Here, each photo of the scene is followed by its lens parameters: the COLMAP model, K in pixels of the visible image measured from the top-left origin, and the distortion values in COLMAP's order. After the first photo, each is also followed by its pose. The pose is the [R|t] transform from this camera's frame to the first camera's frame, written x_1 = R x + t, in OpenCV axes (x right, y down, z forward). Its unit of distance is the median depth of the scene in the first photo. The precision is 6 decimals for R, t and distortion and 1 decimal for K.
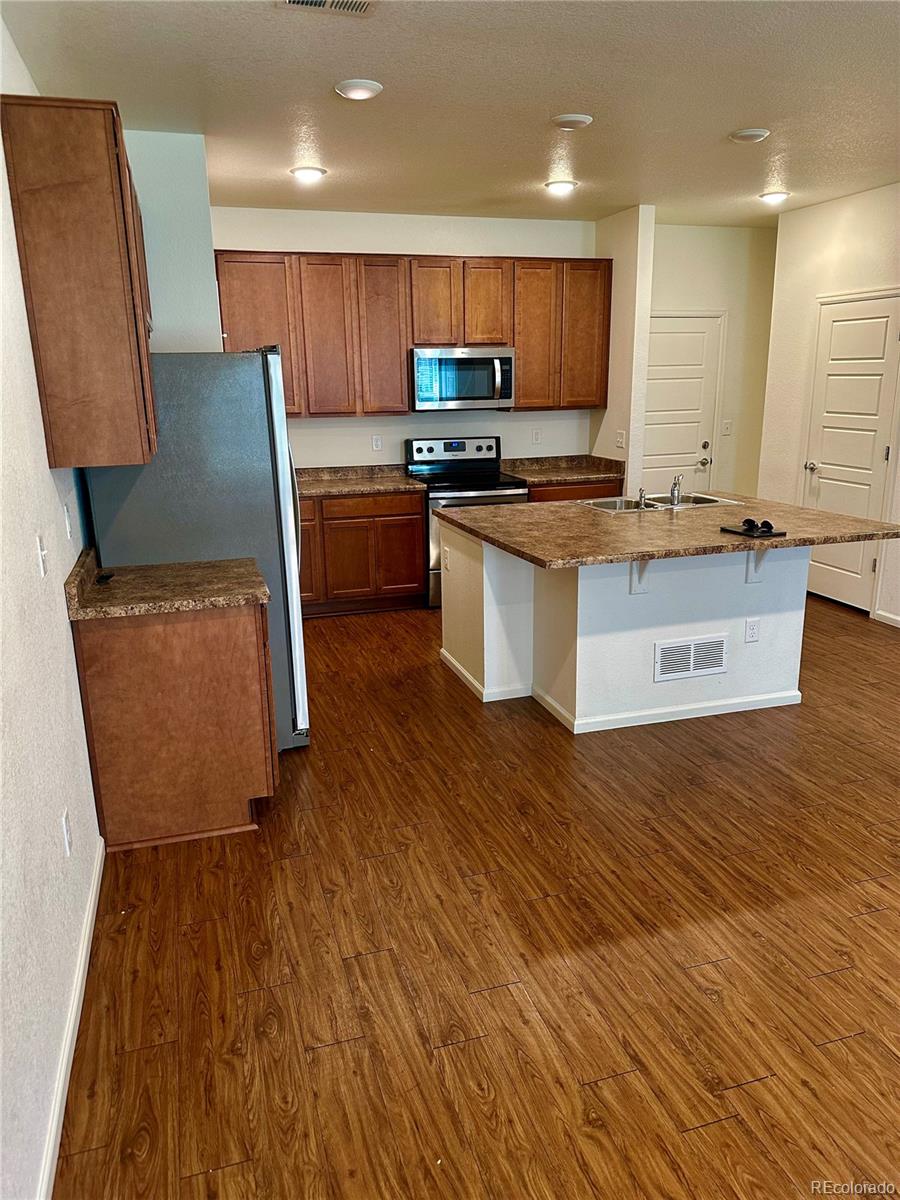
lens RADIAL K [[850.2, 0, 448.3], [0, 850.2, 600.4], [0, 0, 1]] dist [0.060541, -0.077025]
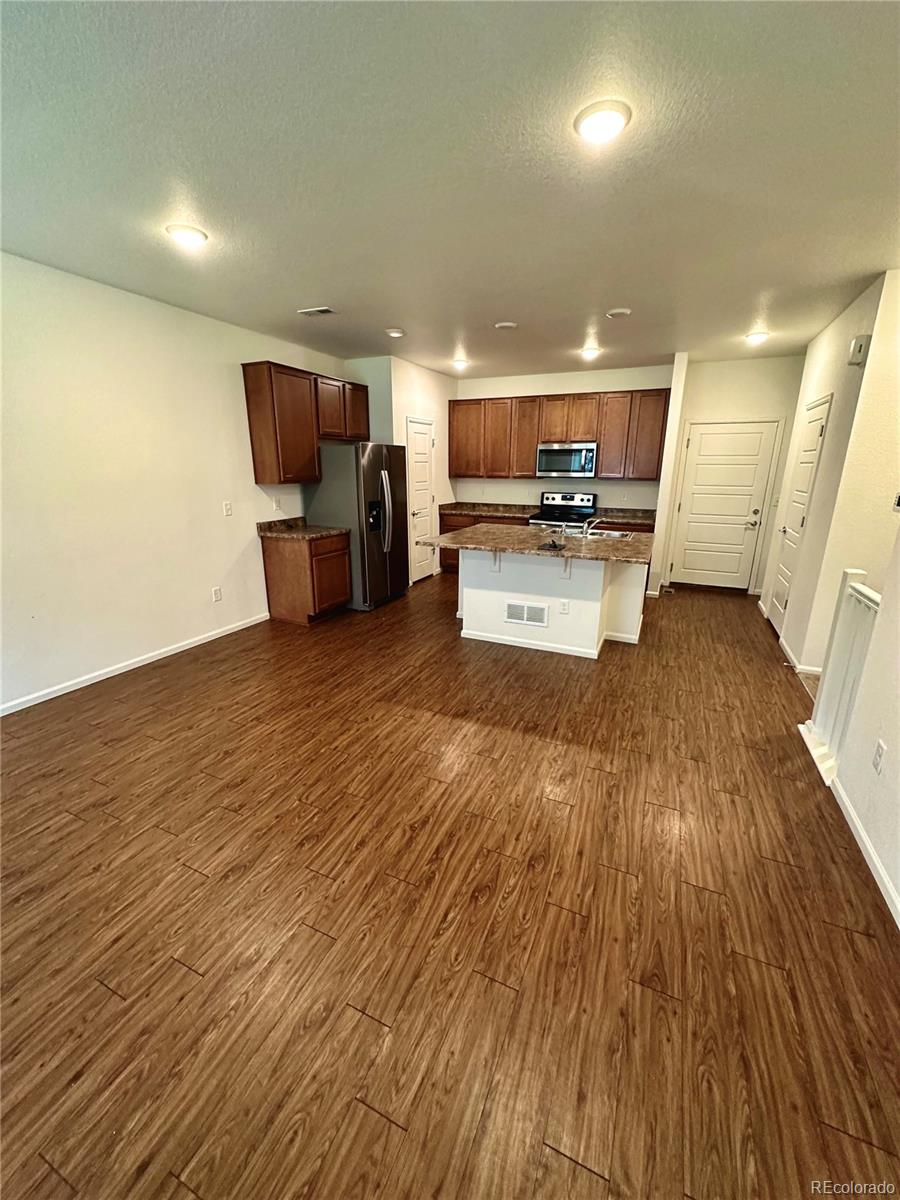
lens RADIAL K [[476.2, 0, 445.3], [0, 476.2, 596.5], [0, 0, 1]] dist [-0.006820, 0.000537]
pose [[0.736883, 0.201191, -0.645388, 0.723581], [-0.187941, 0.978020, 0.090300, -0.025334], [0.649370, 0.054754, 0.758499, 0.103302]]
